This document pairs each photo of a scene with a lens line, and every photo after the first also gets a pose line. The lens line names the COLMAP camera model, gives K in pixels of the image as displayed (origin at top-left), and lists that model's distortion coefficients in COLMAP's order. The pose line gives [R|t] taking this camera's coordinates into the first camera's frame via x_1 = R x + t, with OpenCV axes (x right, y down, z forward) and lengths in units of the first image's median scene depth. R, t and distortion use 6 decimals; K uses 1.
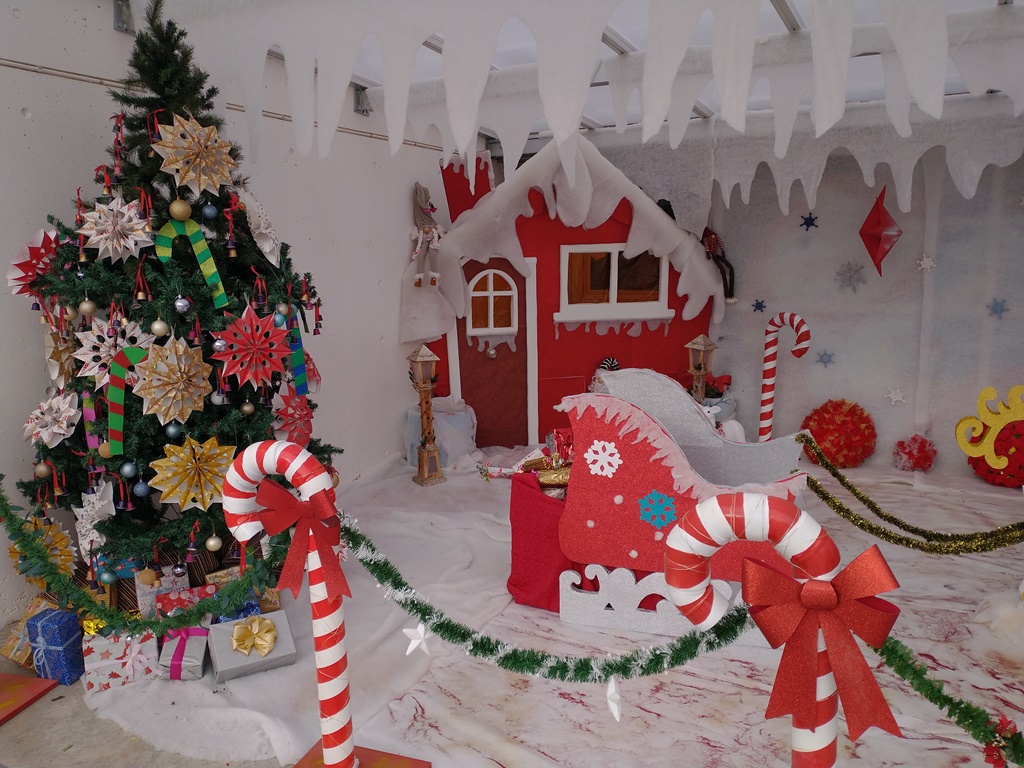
lens RADIAL K [[812.2, 0, 513.4], [0, 812.2, 380.0], [0, 0, 1]] dist [0.066551, -0.132523]
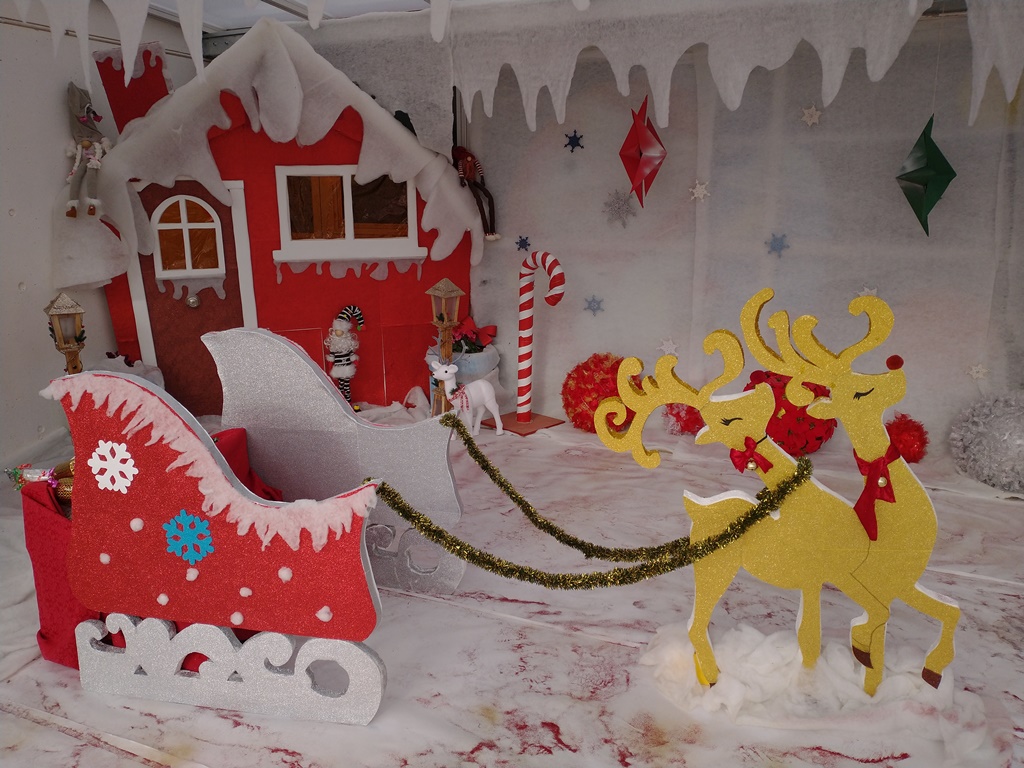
lens RADIAL K [[812.2, 0, 516.7], [0, 812.2, 380.1], [0, 0, 1]] dist [0.066551, -0.132523]
pose [[0.994549, -0.018313, 0.102654, 0.225203], [0.010379, 0.996954, 0.077296, -0.015607], [-0.103757, -0.075810, 0.991709, 0.167330]]
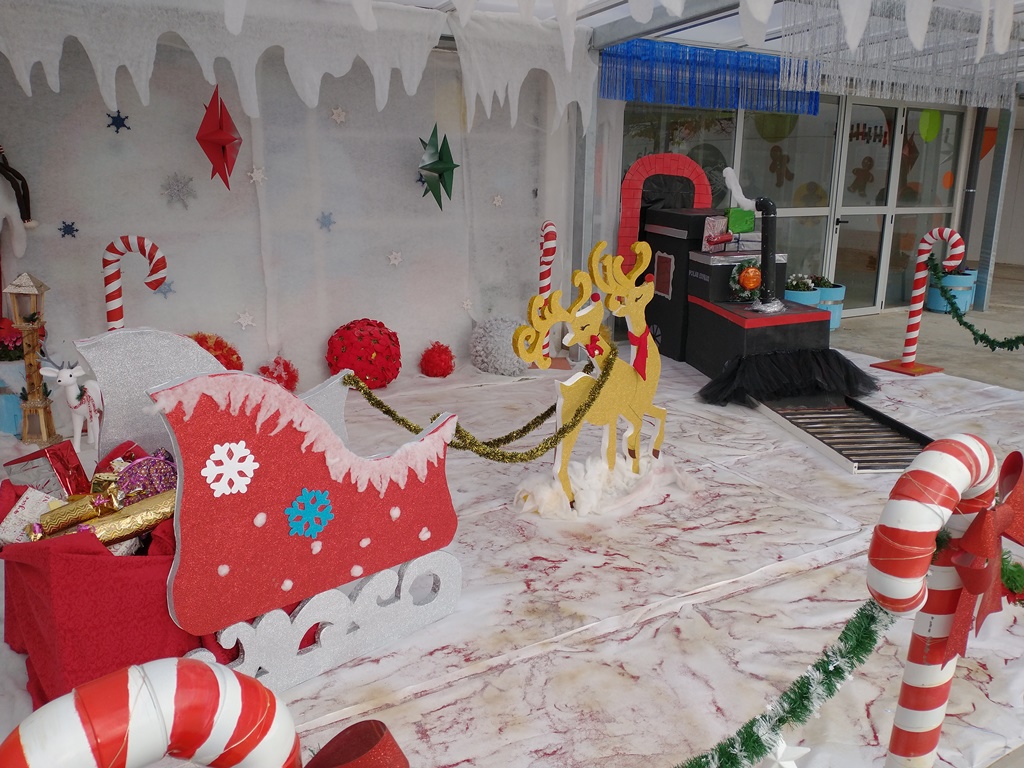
lens RADIAL K [[812.2, 0, 502.8], [0, 812.2, 378.7], [0, 0, 1]] dist [0.066551, -0.132523]
pose [[0.500138, -0.198243, 0.842948, -0.191230], [0.115051, 0.980025, 0.162218, -0.033682], [-0.858269, 0.015850, 0.512956, 0.278097]]
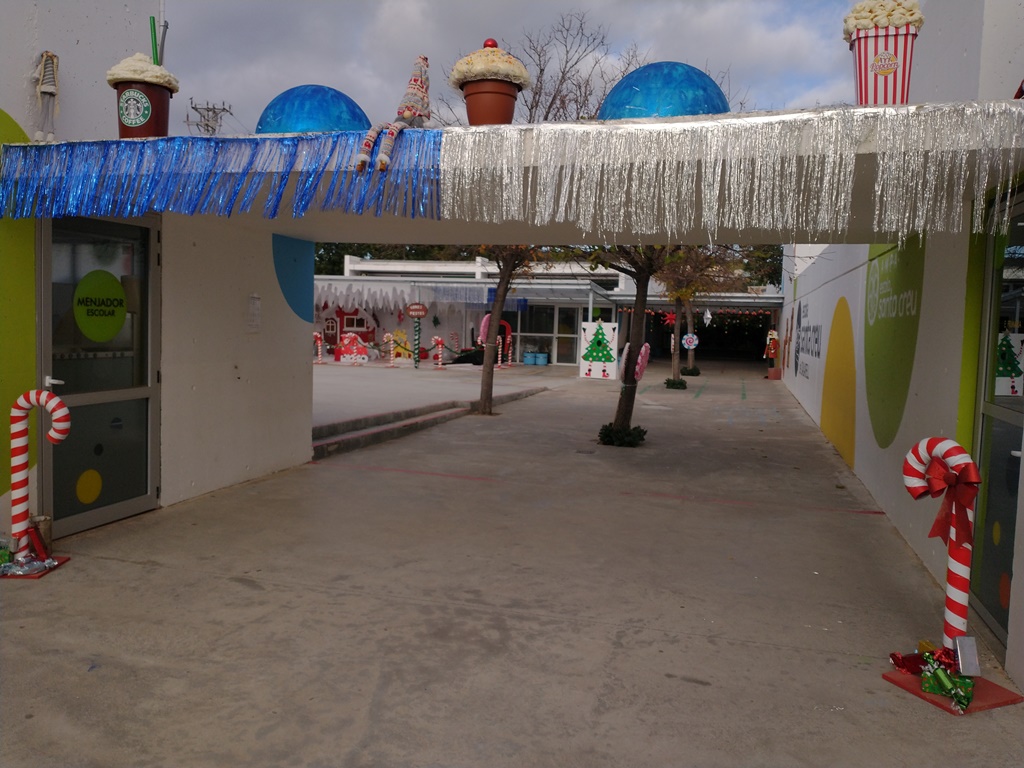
lens RADIAL K [[812.2, 0, 514.2], [0, 812.2, 387.8], [0, 0, 1]] dist [0.066551, -0.132523]
pose [[0.974102, 0.021288, 0.225106, -0.049611], [-0.006278, 0.997721, -0.067187, 0.678780], [-0.226024, 0.064034, 0.972015, -4.565387]]
